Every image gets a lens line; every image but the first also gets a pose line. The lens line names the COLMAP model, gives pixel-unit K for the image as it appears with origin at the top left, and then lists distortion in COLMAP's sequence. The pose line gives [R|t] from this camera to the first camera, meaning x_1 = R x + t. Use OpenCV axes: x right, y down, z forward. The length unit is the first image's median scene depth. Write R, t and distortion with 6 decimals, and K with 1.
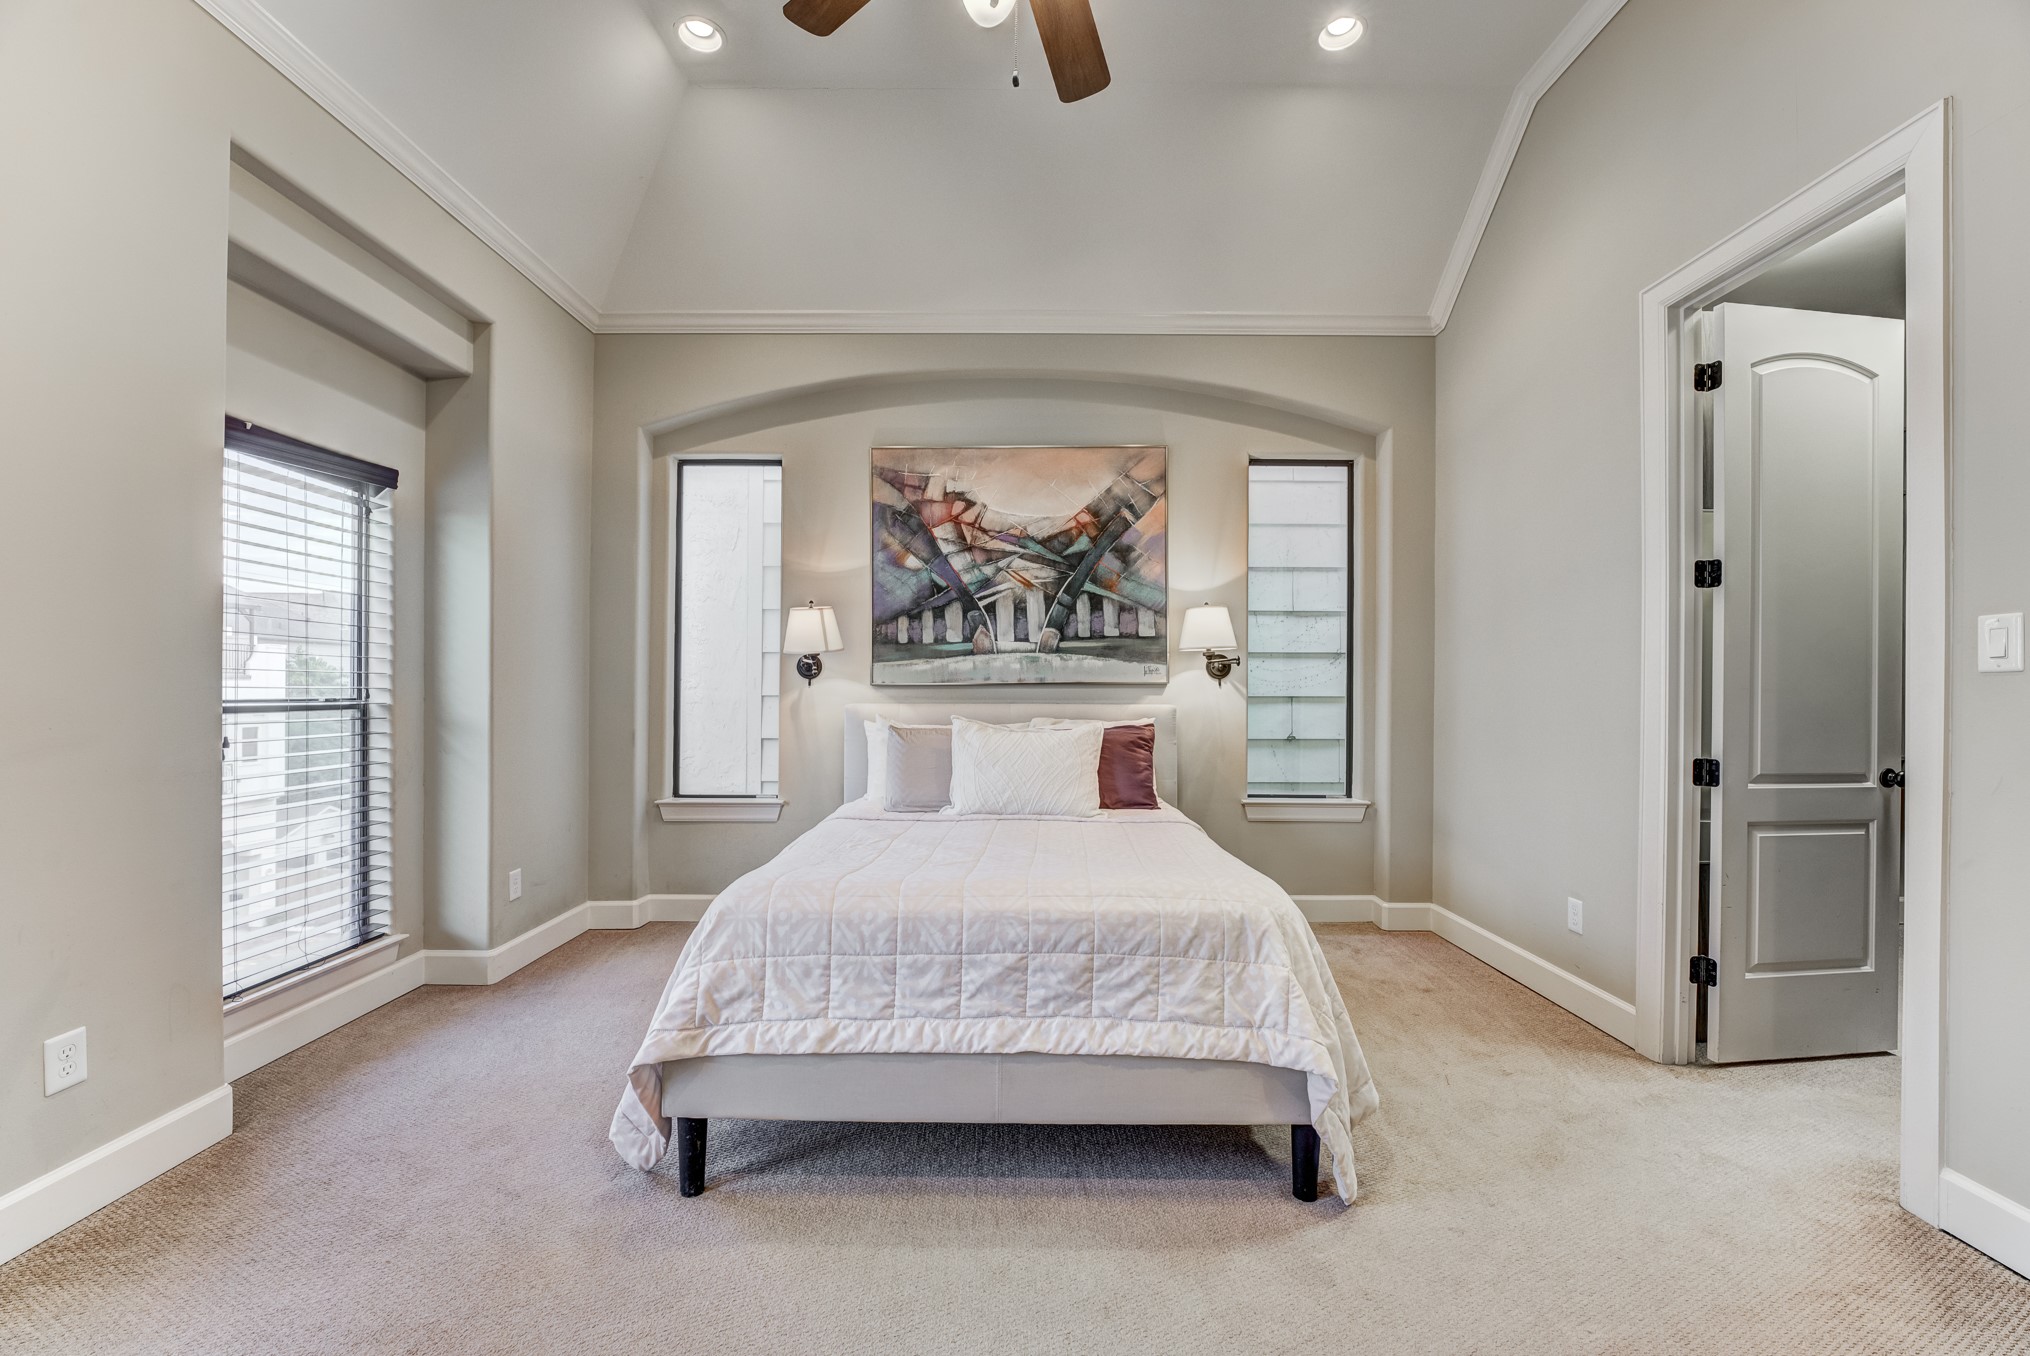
lens RADIAL K [[819.4, 0, 1013.7], [0, 819.4, 685.9], [0, 0, 1]] dist [-0.012631, 0.000718]
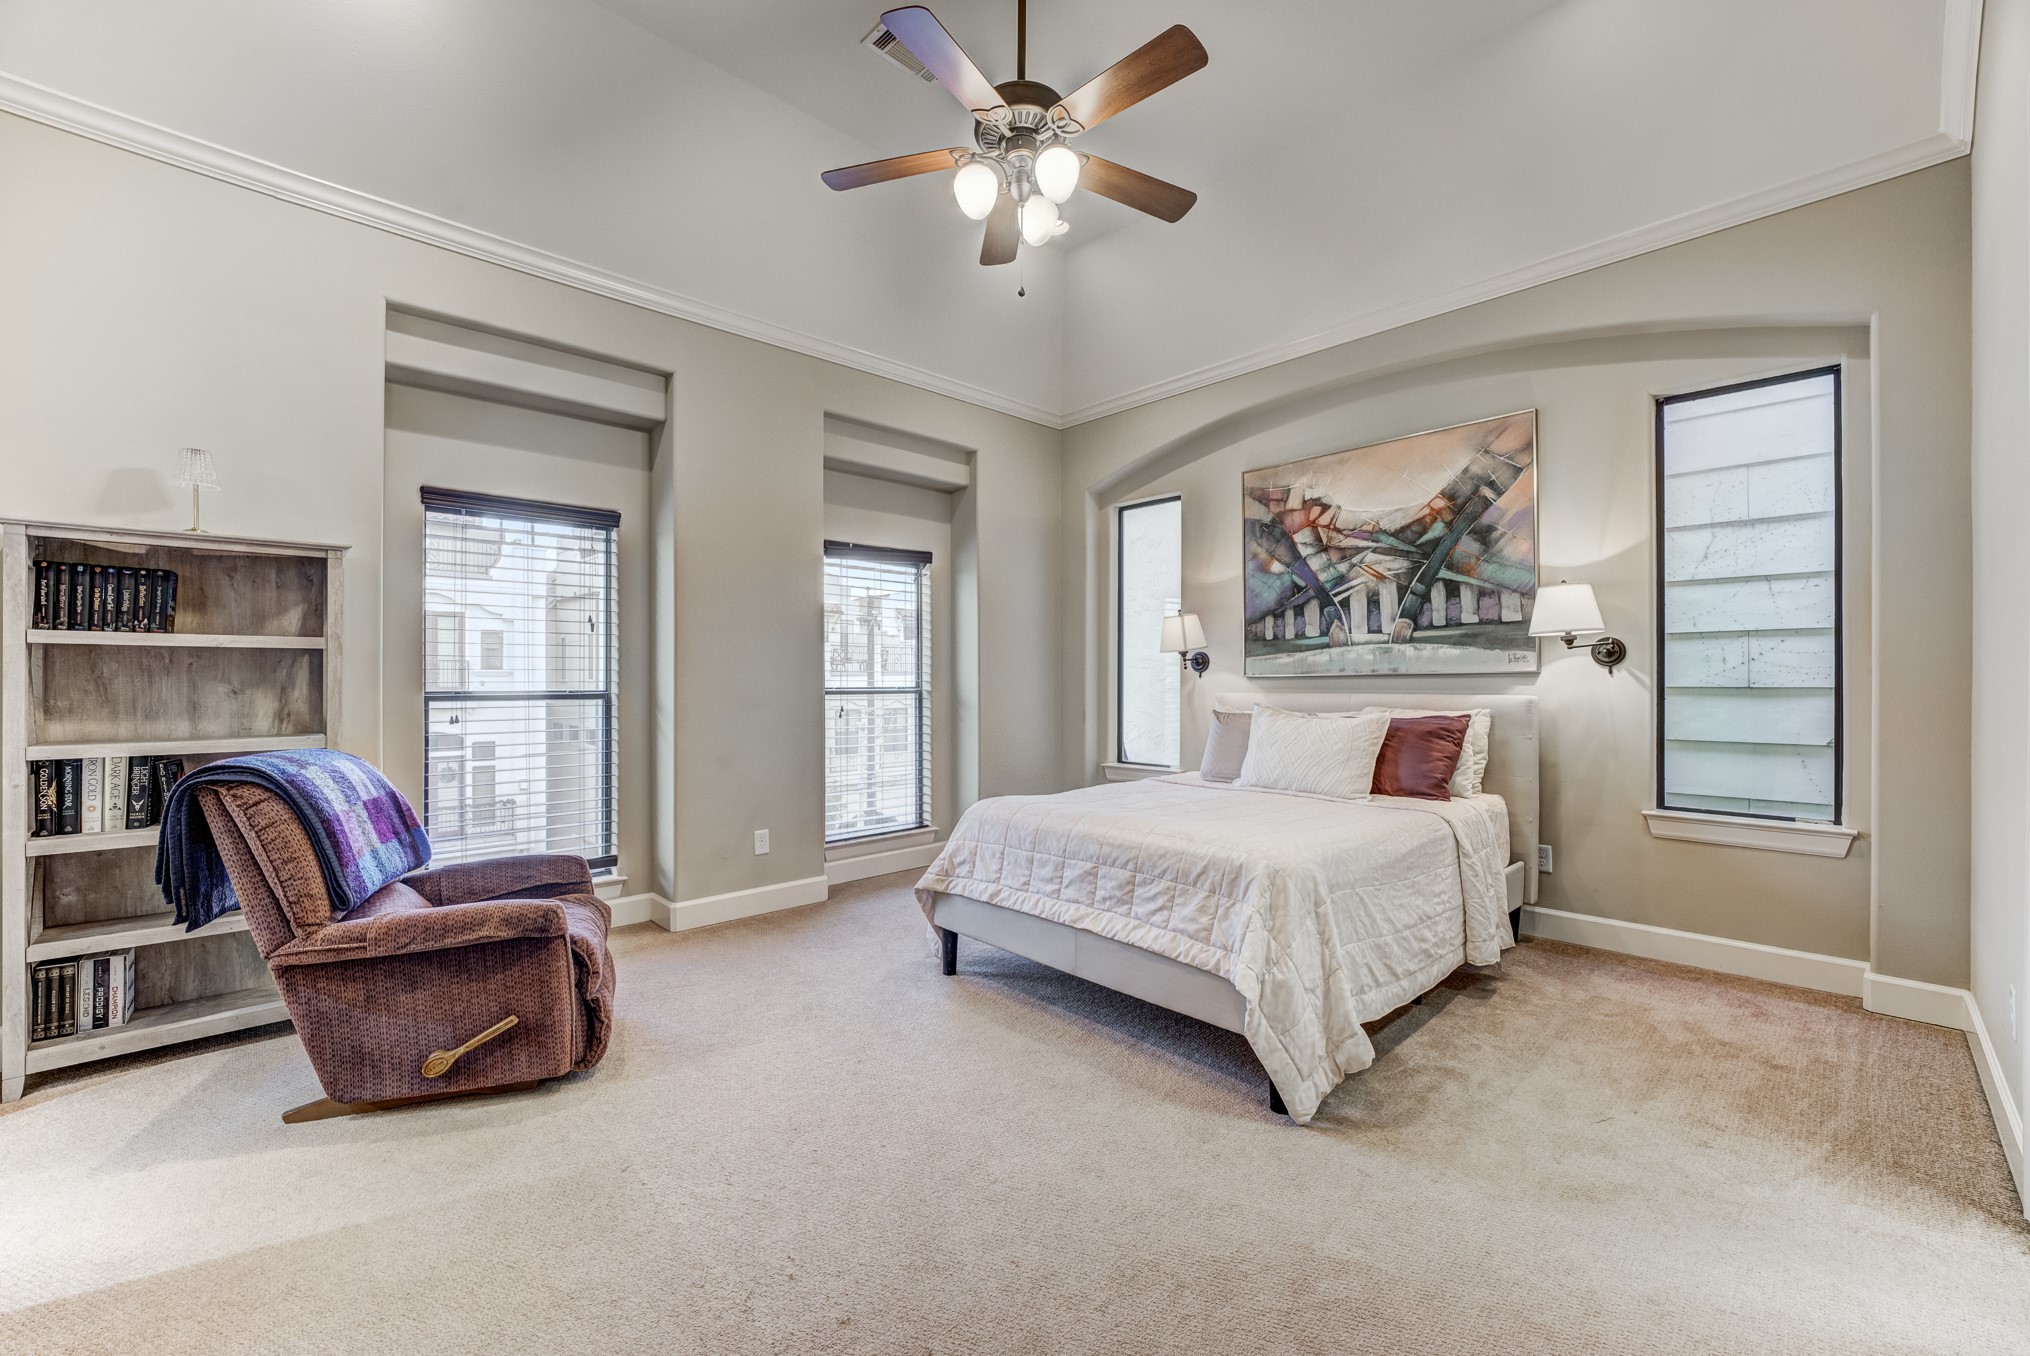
lens RADIAL K [[819.4, 0, 1003.0], [0, 819.4, 678.0], [0, 0, 1]] dist [-0.012631, 0.000718]
pose [[0.682713, -0.007444, -0.730649, 0.480925], [0.006075, 0.999971, -0.004512, 0.004312], [0.730661, -0.001359, 0.682739, -0.046611]]
